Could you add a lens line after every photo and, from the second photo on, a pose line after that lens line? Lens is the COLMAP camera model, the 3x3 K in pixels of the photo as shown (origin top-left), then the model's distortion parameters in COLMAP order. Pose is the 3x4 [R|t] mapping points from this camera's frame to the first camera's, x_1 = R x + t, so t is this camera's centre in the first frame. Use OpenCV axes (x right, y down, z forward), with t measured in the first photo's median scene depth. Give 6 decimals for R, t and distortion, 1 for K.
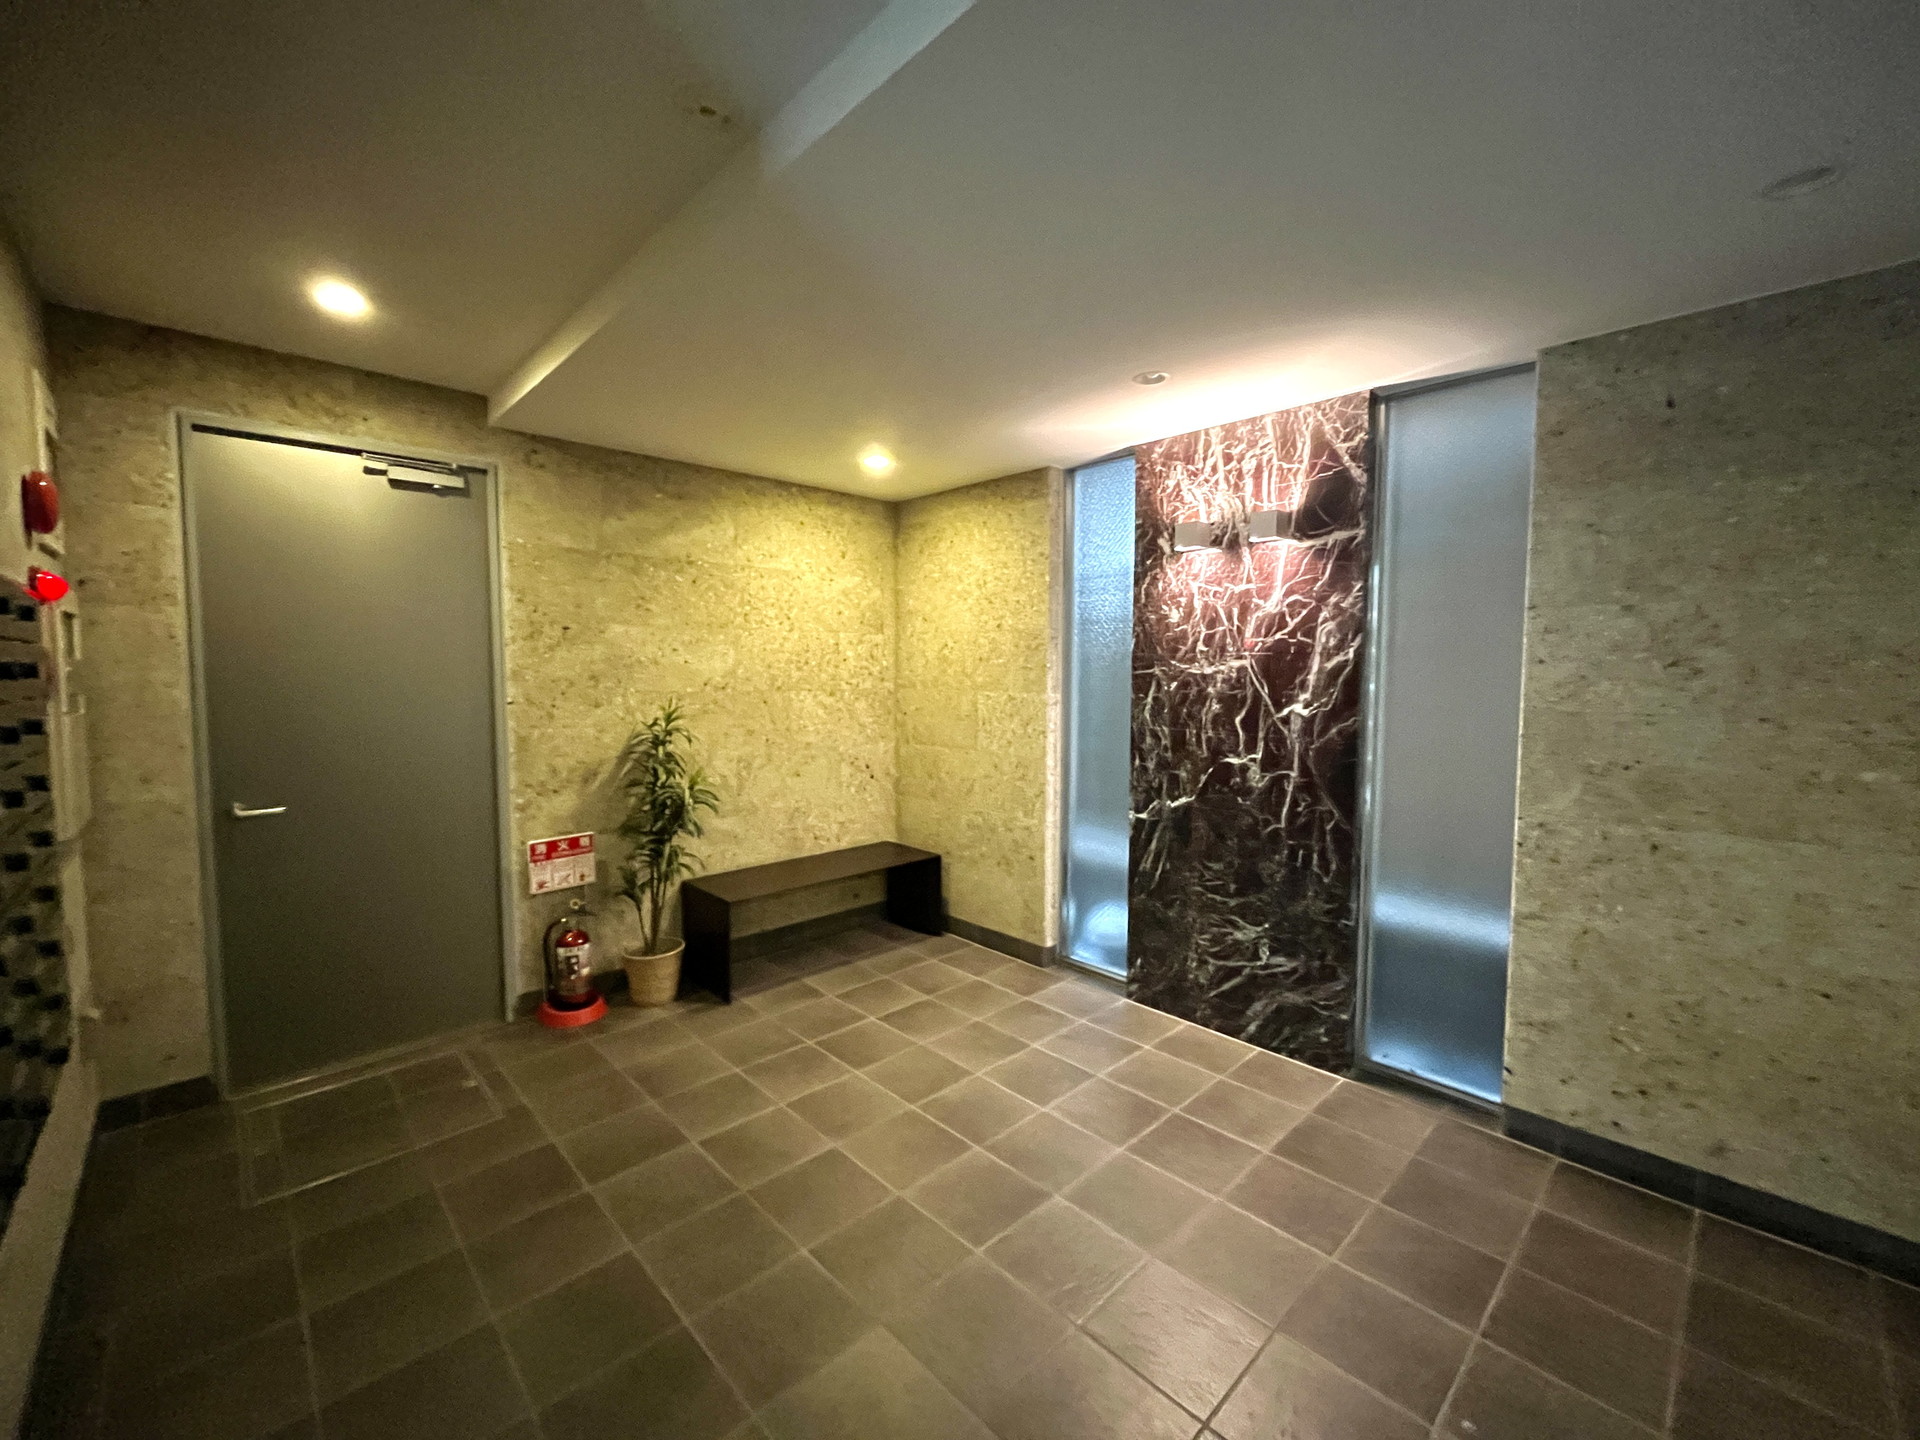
lens RADIAL K [[780.7, 0, 960.8], [0, 780.7, 713.9], [0, 0, 1]] dist [-0.000813, 0.000095]
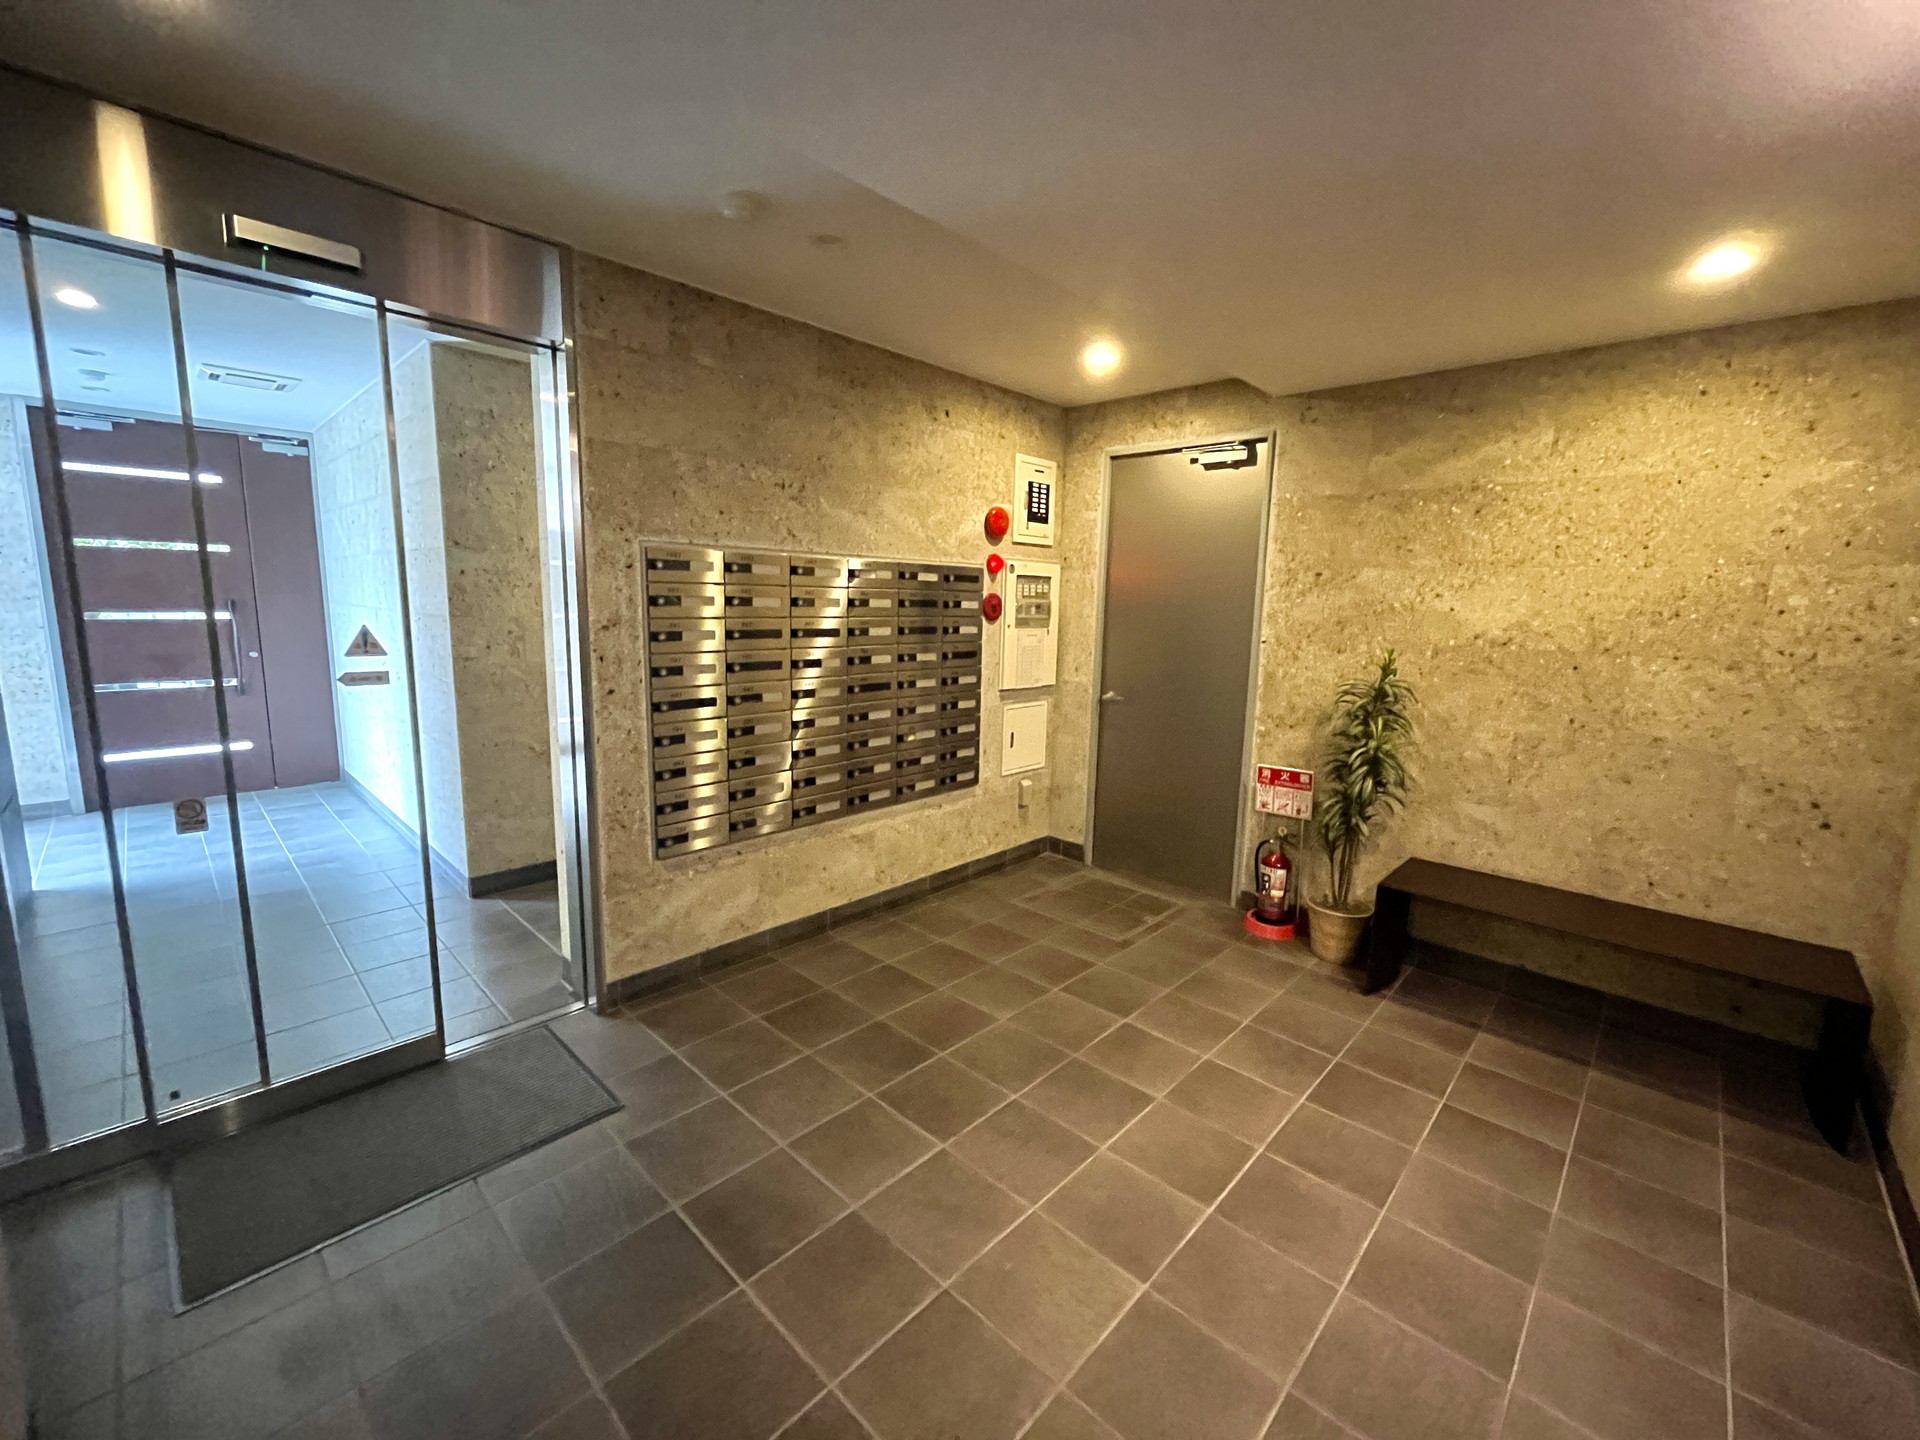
lens RADIAL K [[780.7, 0, 959.3], [0, 780.7, 717.0], [0, 0, 1]] dist [-0.000813, 0.000095]
pose [[0.051351, 0.148843, -0.987527, 0.522418], [-0.084790, 0.985911, 0.144190, -0.031177], [0.995075, 0.076328, 0.063248, 0.465316]]
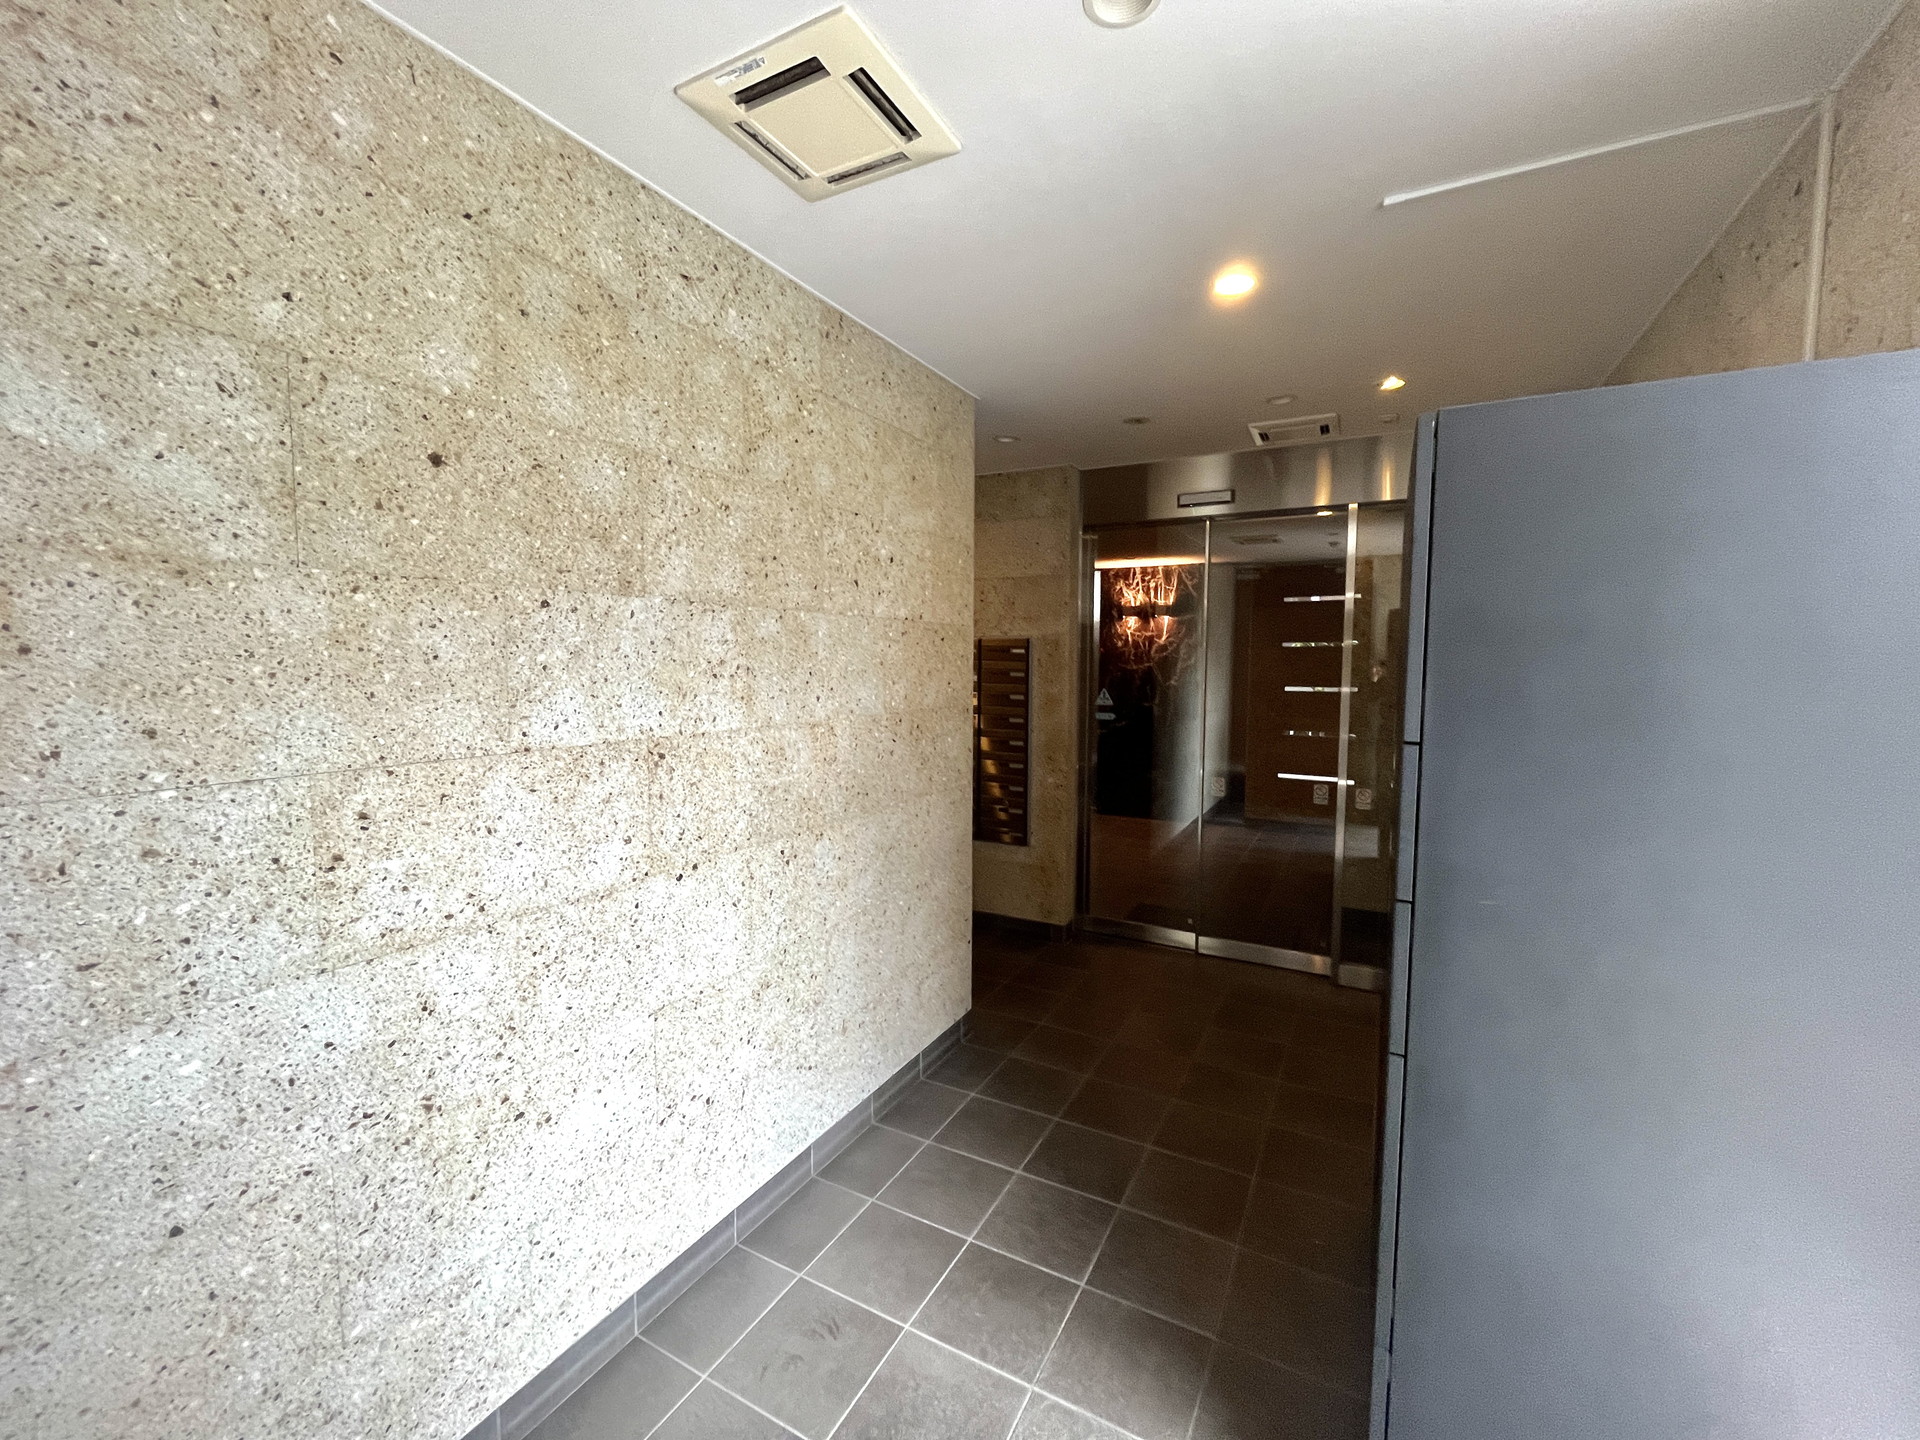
lens RADIAL K [[780.7, 0, 963.6], [0, 780.7, 720.4], [0, 0, 1]] dist [-0.000813, 0.000095]
pose [[0.950808, -0.018712, 0.309215, -0.569728], [0.014015, 0.999750, 0.017405, 0.036164], [-0.309463, -0.012215, 0.950833, -0.689697]]
